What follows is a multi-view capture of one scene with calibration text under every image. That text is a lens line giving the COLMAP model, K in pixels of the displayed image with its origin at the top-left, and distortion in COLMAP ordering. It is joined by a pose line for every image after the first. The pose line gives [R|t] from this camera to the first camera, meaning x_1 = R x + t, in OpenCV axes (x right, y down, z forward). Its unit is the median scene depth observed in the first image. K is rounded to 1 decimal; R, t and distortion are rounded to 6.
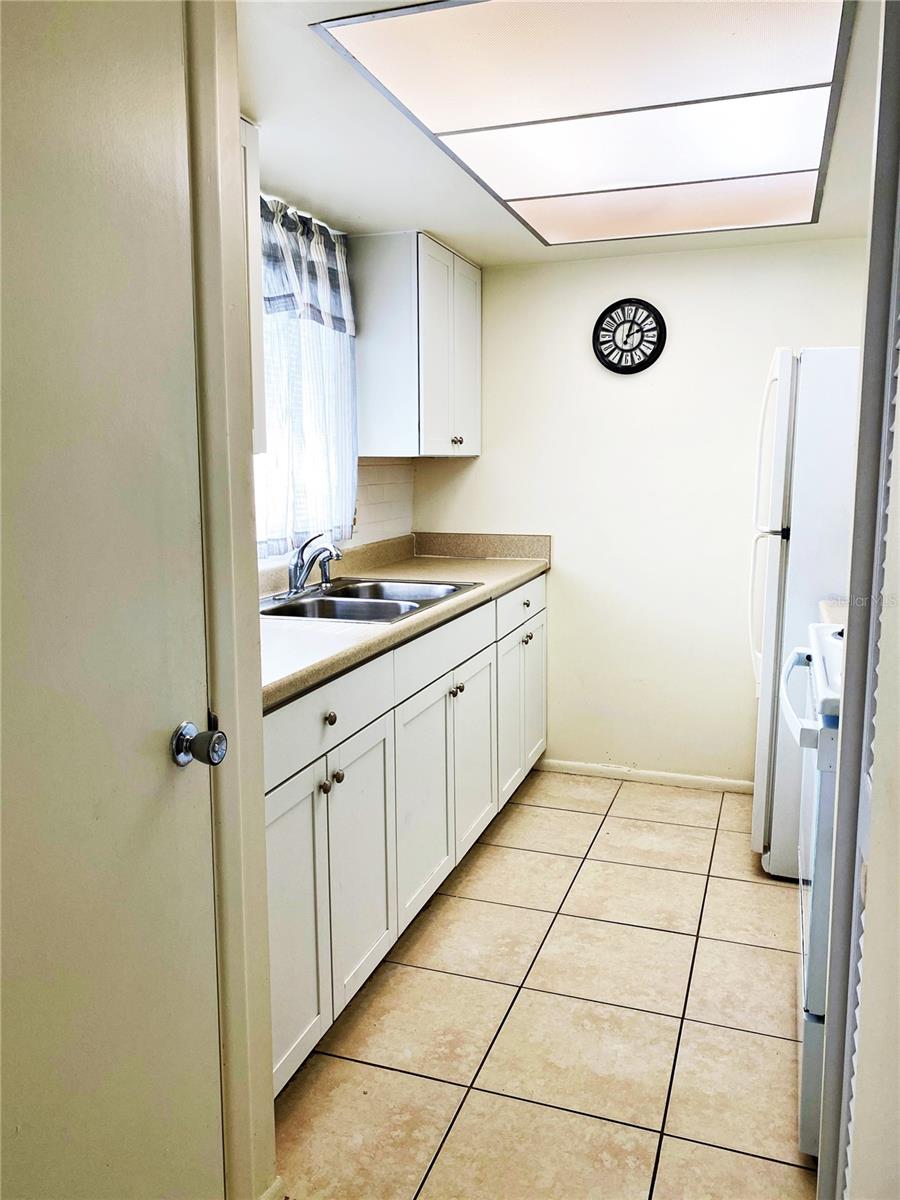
lens RADIAL K [[923.8, 0, 444.5], [0, 923.8, 592.9], [0, 0, 1]] dist [0.023396, -0.010518]
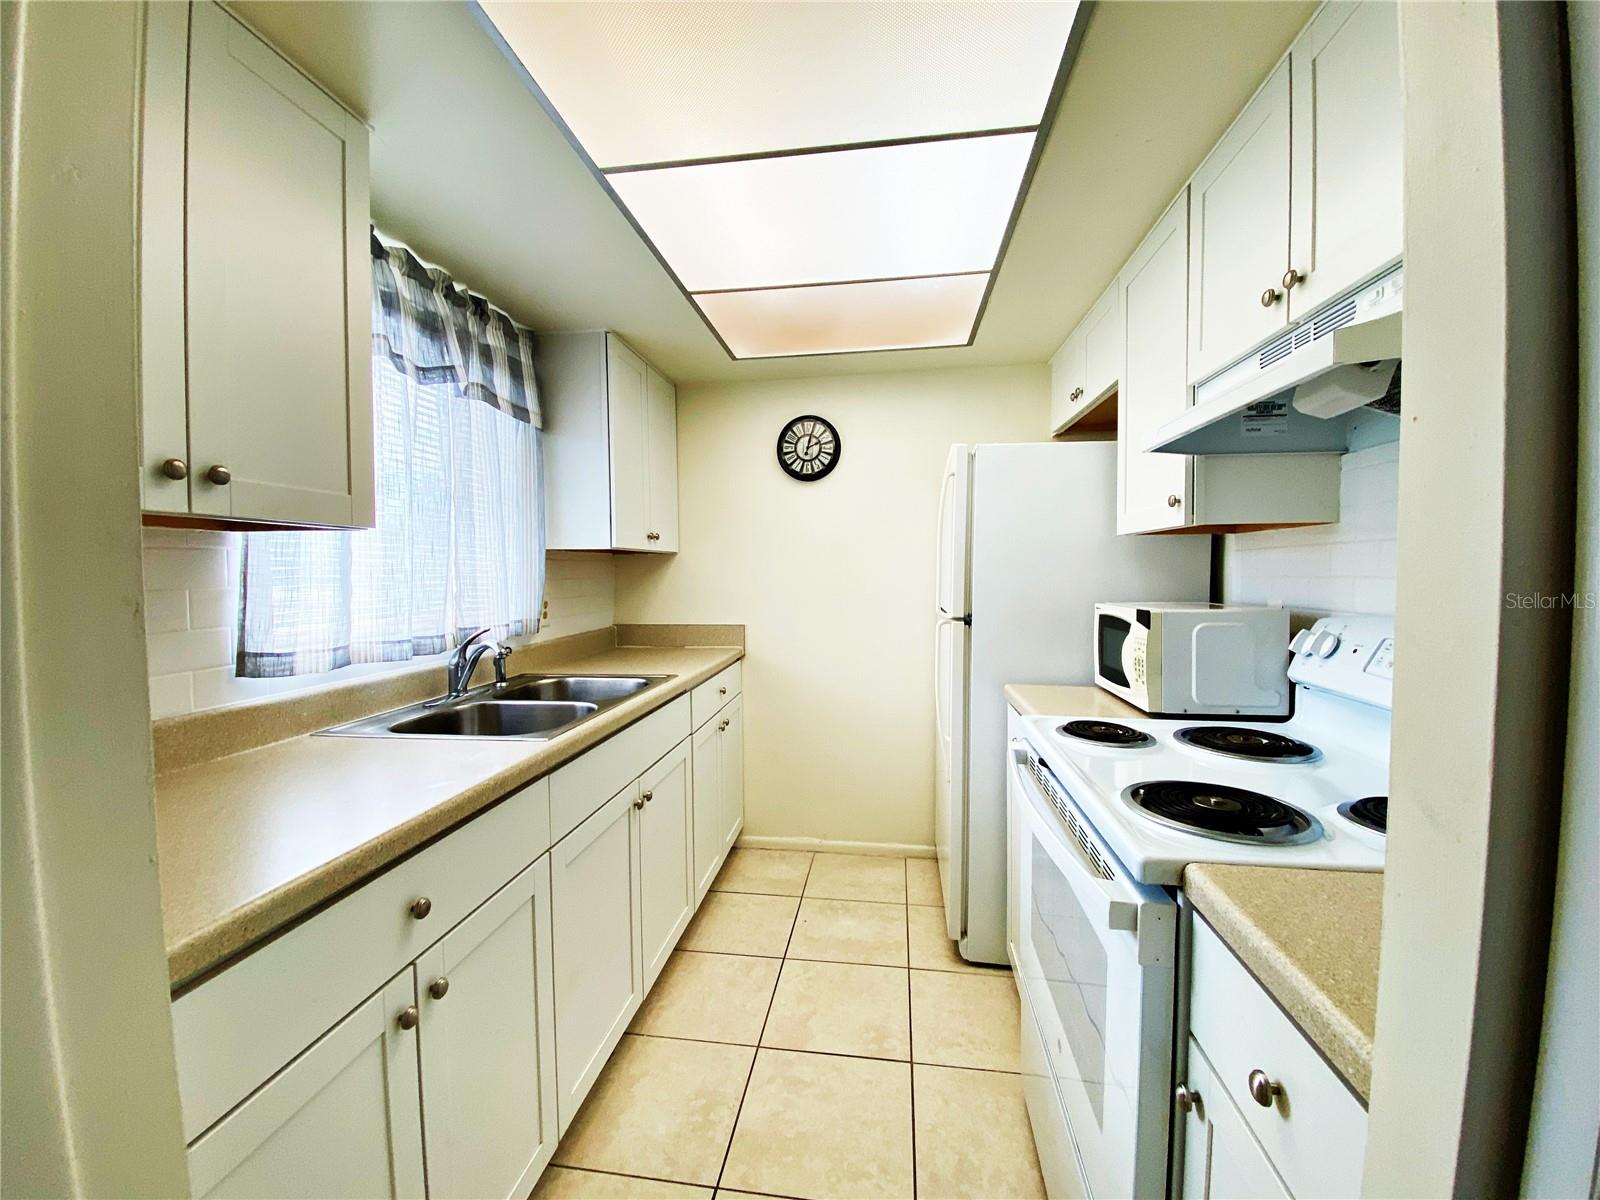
lens RADIAL K [[646.1, 0, 792.1], [0, 646.1, 595.7], [0, 0, 1]] dist [0.019166, -0.021005]
pose [[0.982292, -0.009466, 0.187117, 0.036766], [0.029448, 0.994110, -0.104299, -0.020838], [-0.185028, 0.107963, 0.976785, 0.305813]]
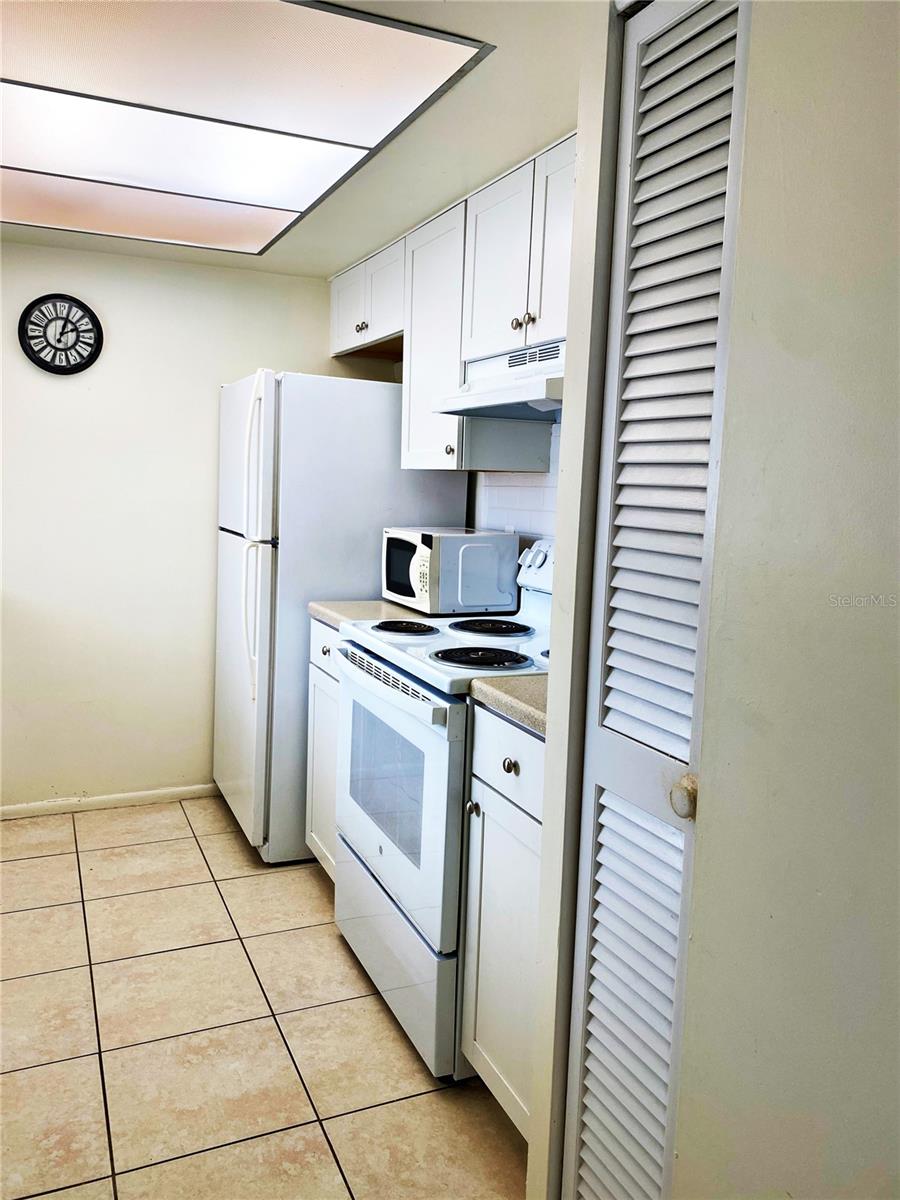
lens RADIAL K [[923.8, 0, 444.5], [0, 923.8, 592.9], [0, 0, 1]] dist [0.023396, -0.010518]
pose [[0.718900, -0.054227, 0.692995, -0.221219], [0.062466, 0.997959, 0.013289, -0.007635], [-0.692301, 0.033735, 0.720819, 0.084721]]
